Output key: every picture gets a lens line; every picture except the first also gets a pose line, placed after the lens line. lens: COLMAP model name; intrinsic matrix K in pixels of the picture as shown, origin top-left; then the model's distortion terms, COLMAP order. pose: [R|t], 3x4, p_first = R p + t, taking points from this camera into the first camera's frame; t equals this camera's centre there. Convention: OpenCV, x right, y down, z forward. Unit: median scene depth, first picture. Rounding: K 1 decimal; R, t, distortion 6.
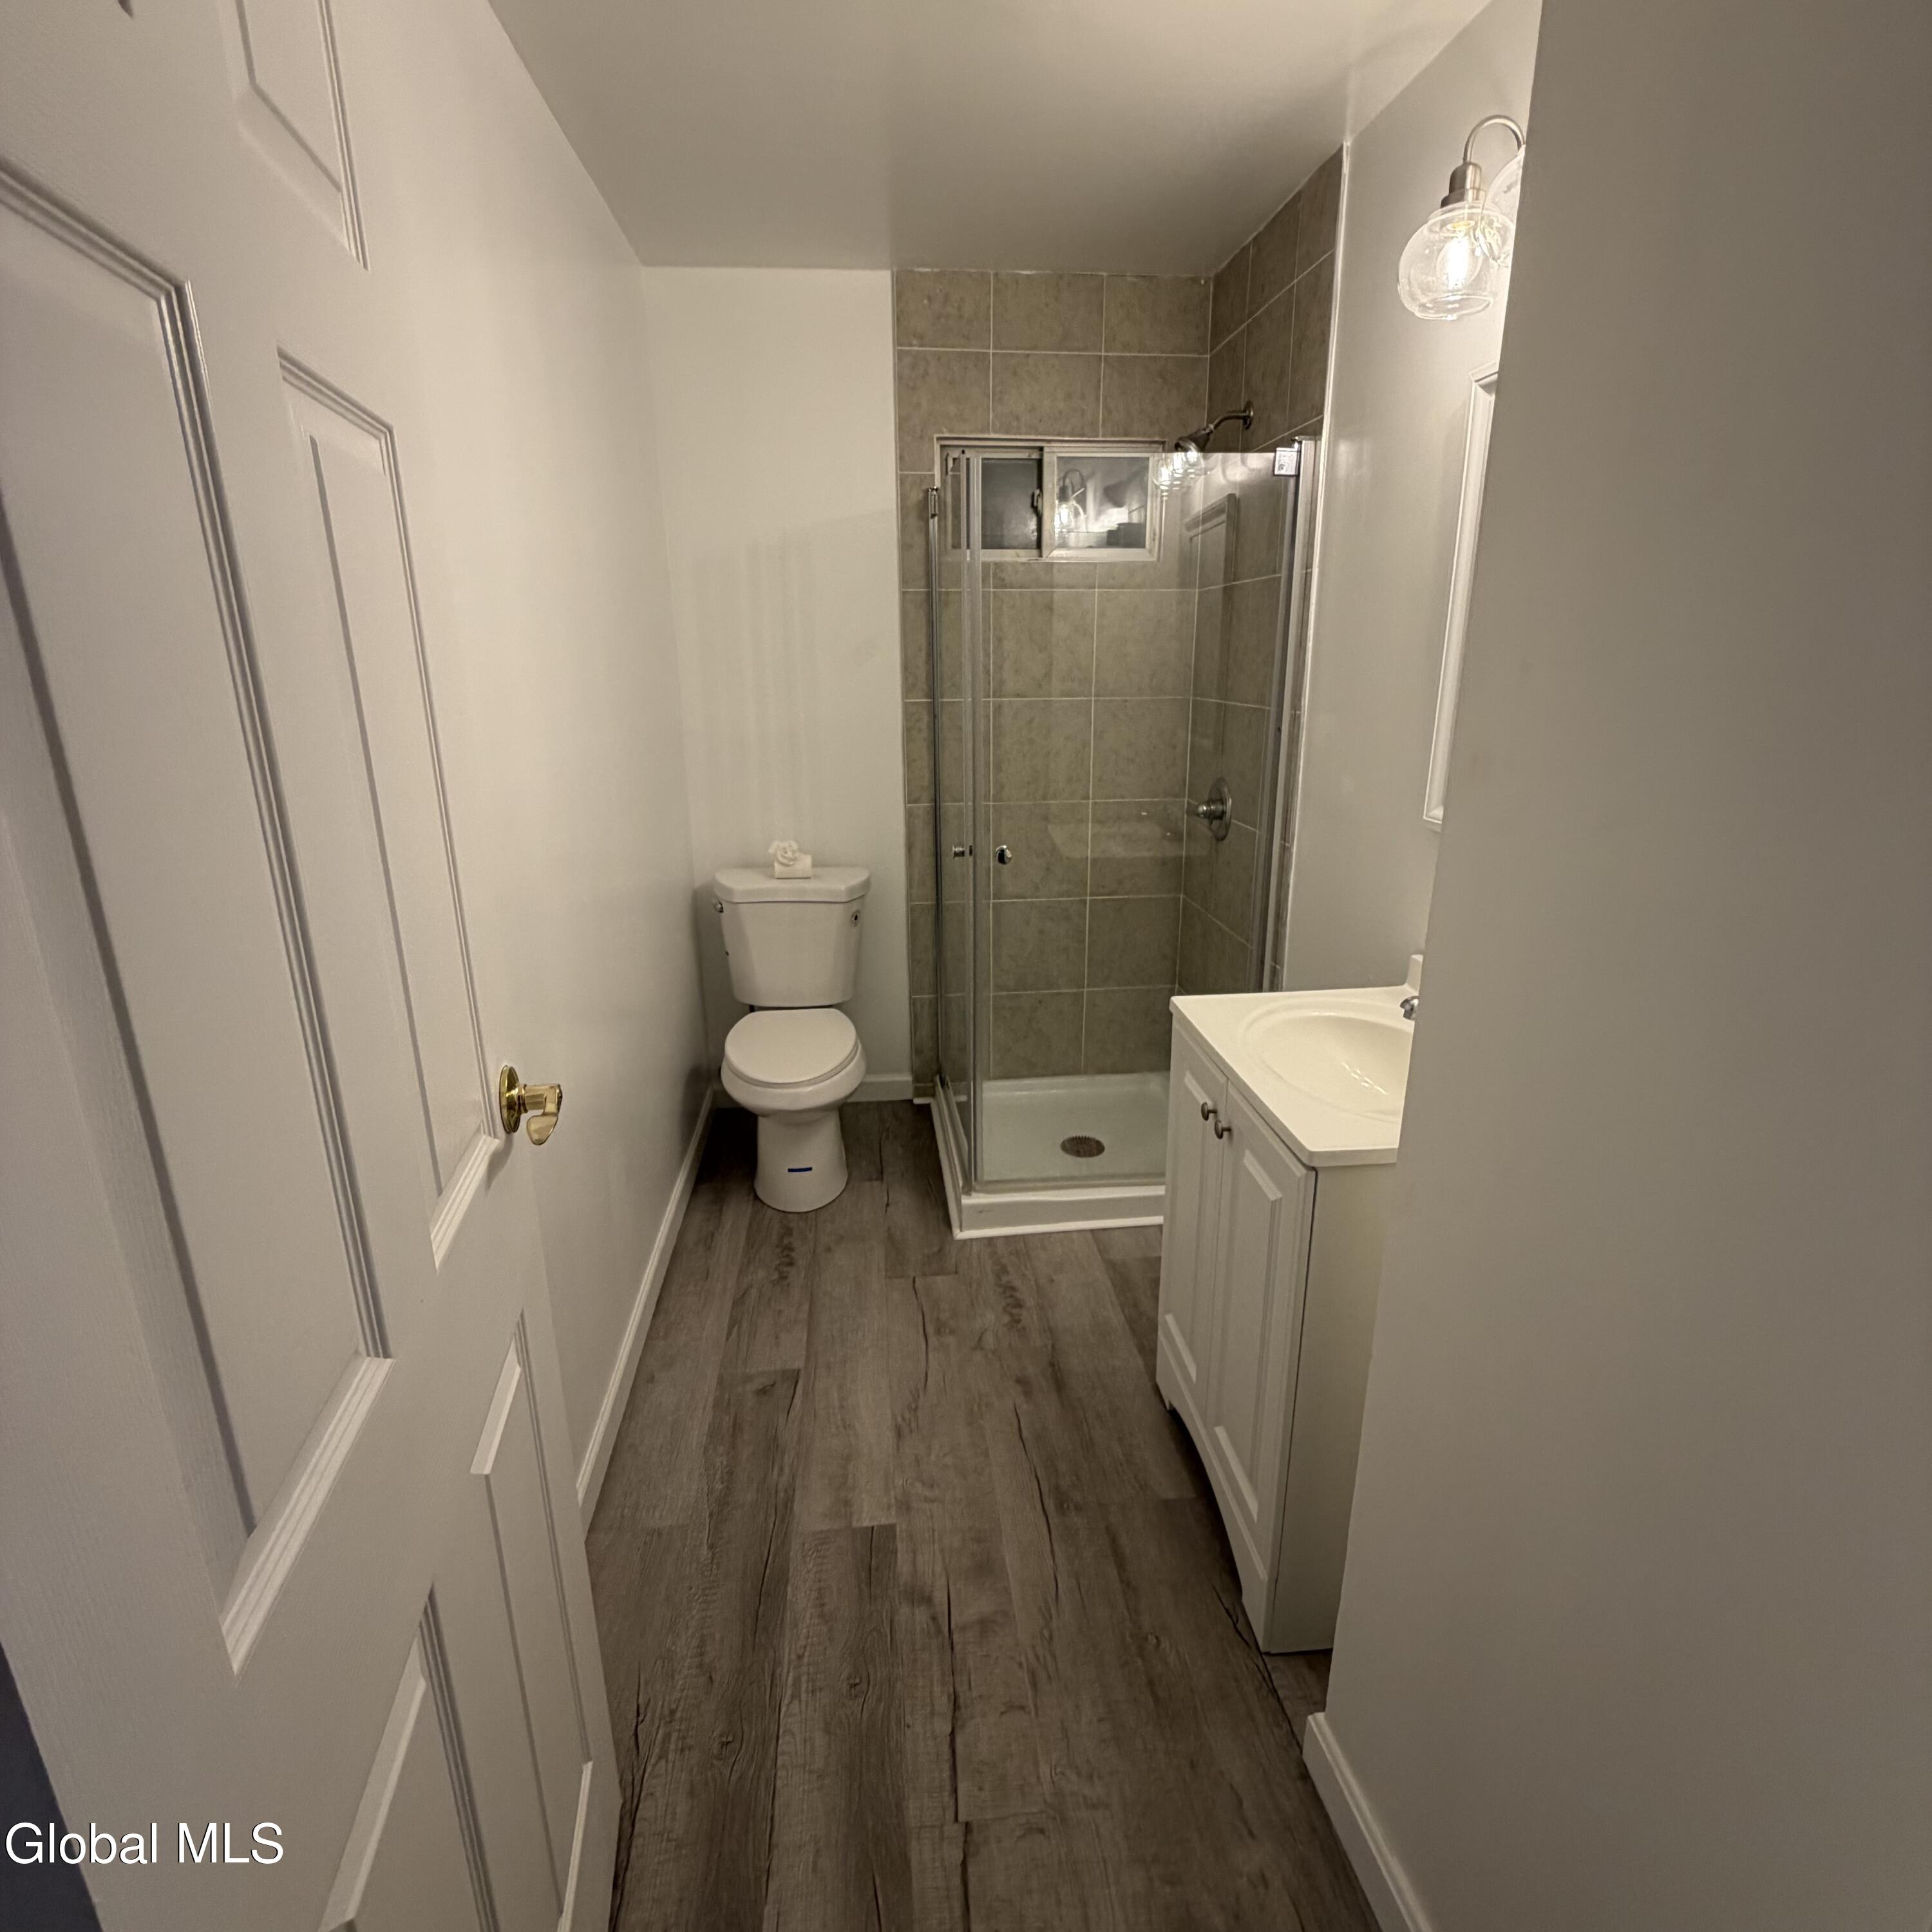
lens RADIAL K [[1030.5, 0, 964.6], [0, 1030.5, 957.2], [0, 0, 1]] dist [0.000462, 0.000492]
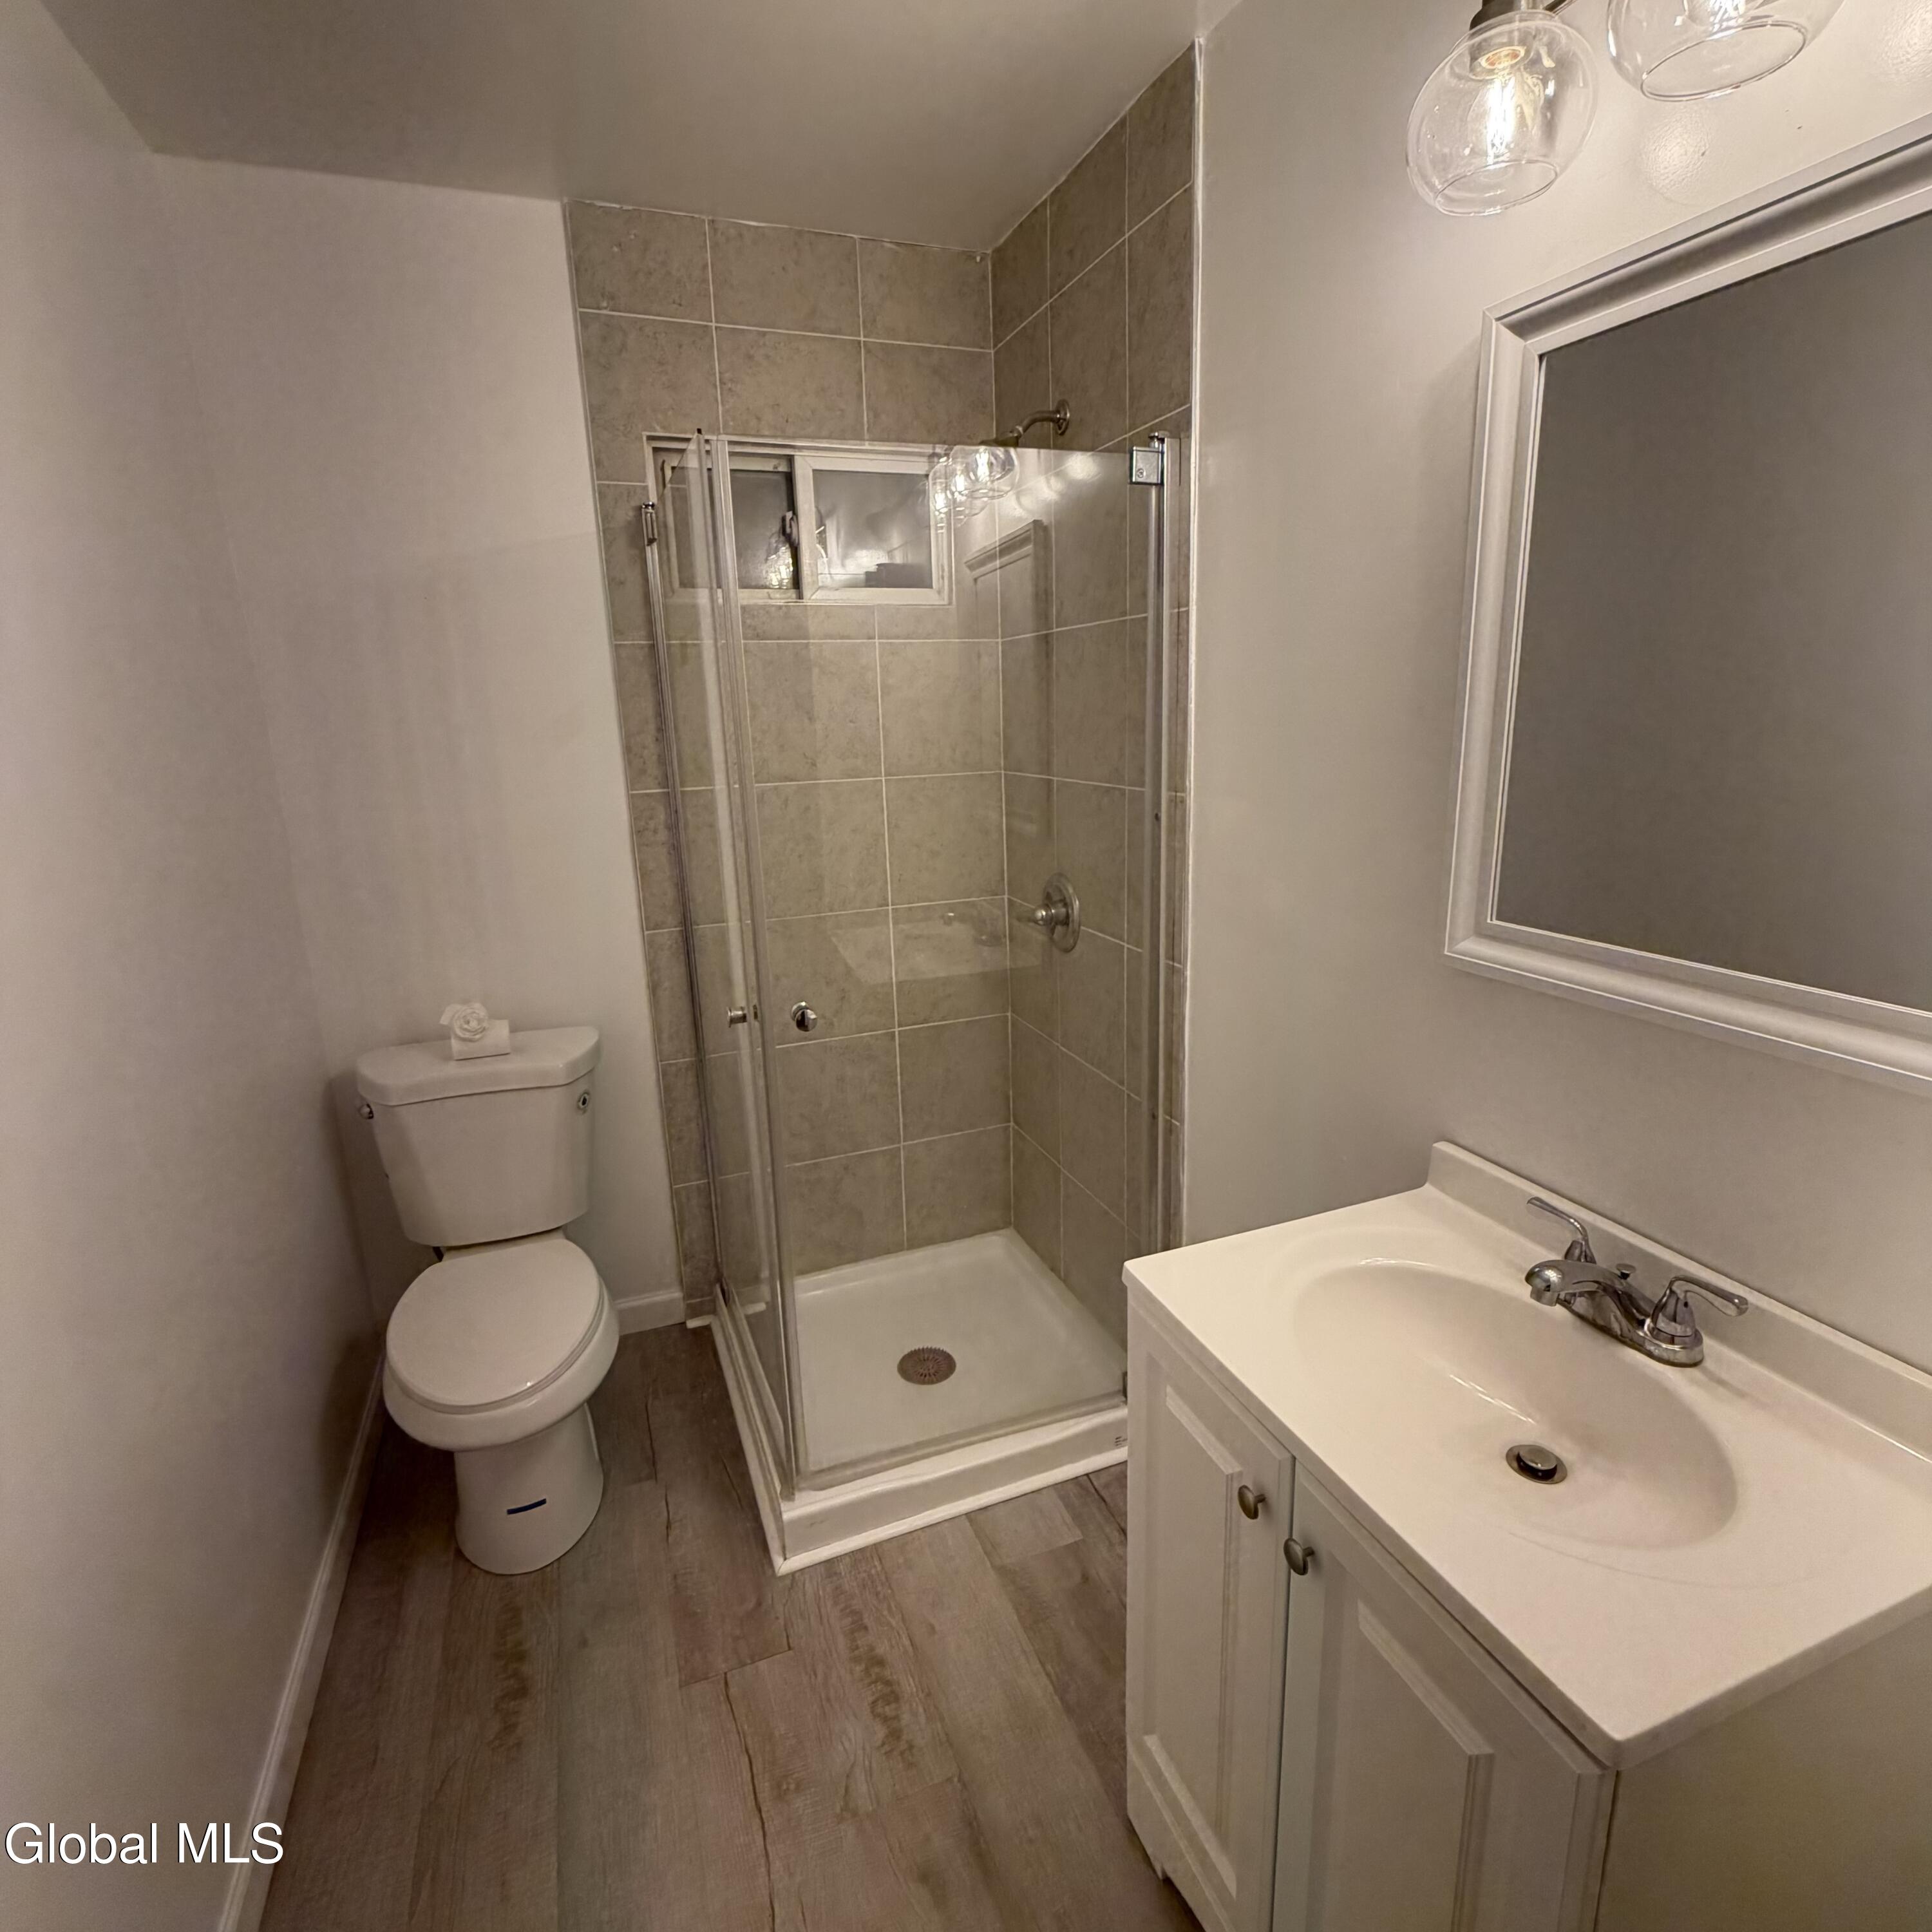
lens RADIAL K [[1030.5, 0, 964.6], [0, 1030.5, 957.2], [0, 0, 1]] dist [0.000462, 0.000492]
pose [[0.964435, -0.085156, 0.250227, -0.023896], [0.097980, 0.994415, -0.039223, -0.087160], [-0.245490, 0.062345, 0.967392, 0.262240]]
